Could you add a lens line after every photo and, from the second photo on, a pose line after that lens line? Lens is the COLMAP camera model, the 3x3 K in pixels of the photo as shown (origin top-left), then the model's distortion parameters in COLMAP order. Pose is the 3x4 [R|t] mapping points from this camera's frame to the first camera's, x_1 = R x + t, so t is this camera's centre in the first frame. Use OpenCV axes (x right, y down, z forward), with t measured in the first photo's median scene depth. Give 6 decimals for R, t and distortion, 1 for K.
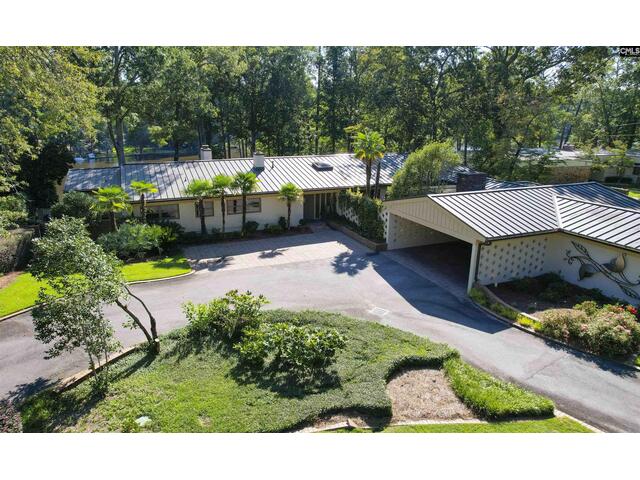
lens RADIAL K [[401.6, 0, 320.0], [0, 401.6, 240.0], [0, 0, 1]] dist [-0.027331, -0.000675]
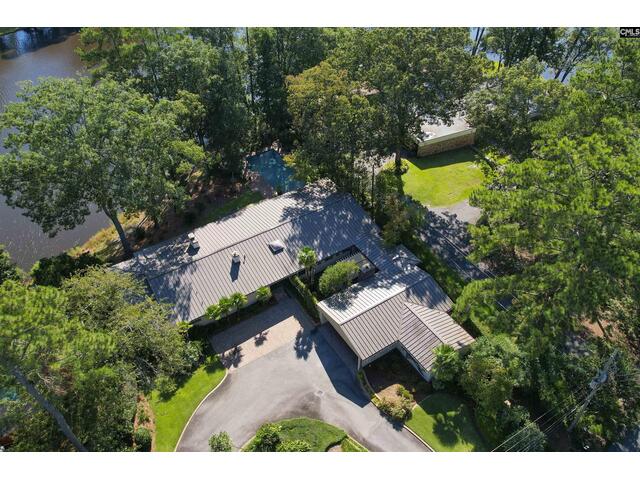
lens RADIAL K [[403.9, 0, 323.4], [0, 403.9, 241.7], [0, 0, 1]] dist [-0.024912, 0.000655]
pose [[0.983928, -0.139229, 0.111806, 0.019818], [0.065917, 0.865120, 0.497215, -1.272664], [-0.165953, -0.481854, 0.860393, -0.442941]]
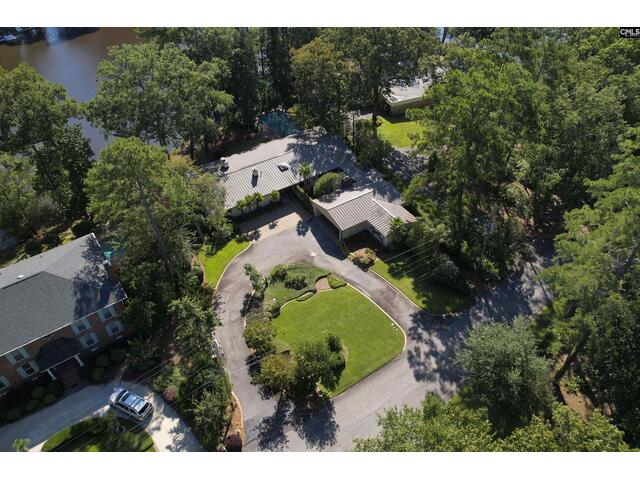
lens RADIAL K [[401.6, 0, 320.0], [0, 401.6, 240.0], [0, 0, 1]] dist [-0.027331, -0.000675]
pose [[0.984066, -0.138052, 0.112056, -0.125653], [0.064820, 0.865384, 0.496899, -1.204072], [-0.165569, -0.481717, 0.860543, -1.426811]]
